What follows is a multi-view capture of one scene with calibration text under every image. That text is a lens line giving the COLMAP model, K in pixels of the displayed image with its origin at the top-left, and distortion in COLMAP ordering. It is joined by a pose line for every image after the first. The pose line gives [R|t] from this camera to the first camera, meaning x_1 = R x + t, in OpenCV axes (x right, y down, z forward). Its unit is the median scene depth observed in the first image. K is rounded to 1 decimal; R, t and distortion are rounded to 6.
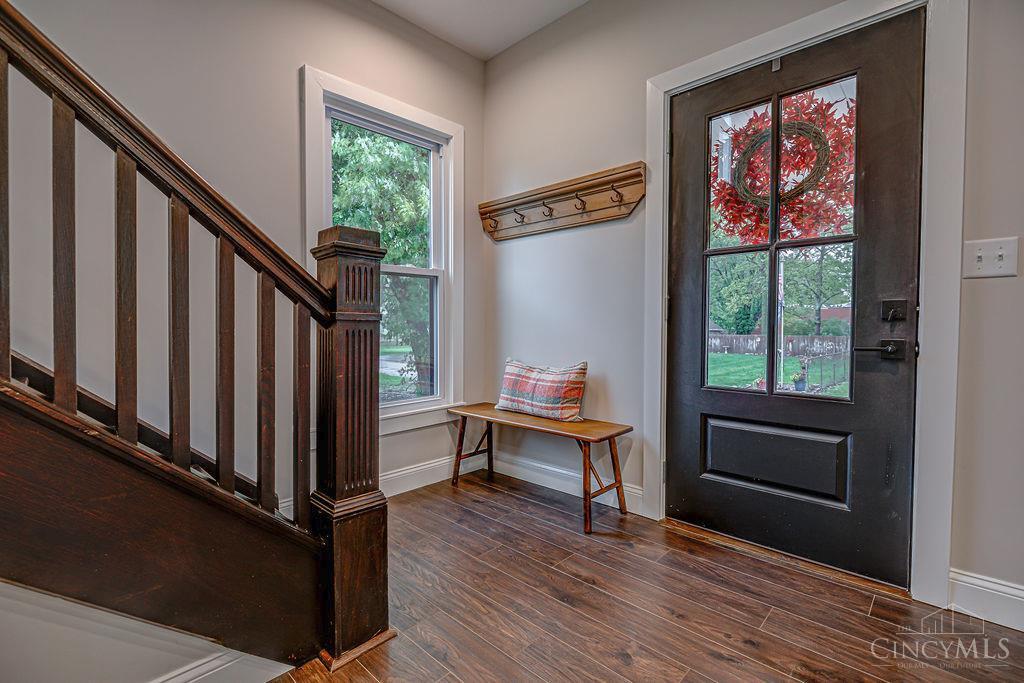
lens RADIAL K [[473.9, 0, 509.5], [0, 473.9, 336.4], [0, 0, 1]] dist [-0.002855, -0.000449]
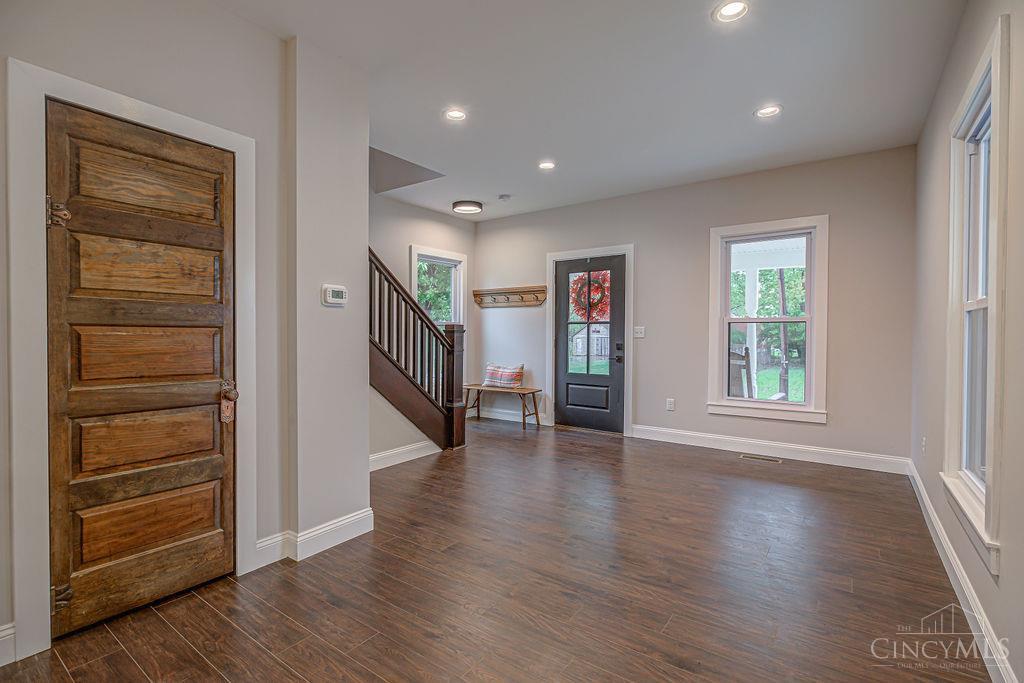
lens RADIAL K [[473.9, 0, 509.5], [0, 473.9, 336.4], [0, 0, 1]] dist [-0.002855, -0.000449]
pose [[0.990384, 0.001536, 0.138335, -0.263055], [0.000517, 0.999890, -0.014805, -0.055176], [-0.138342, 0.014734, 0.990275, -1.497928]]
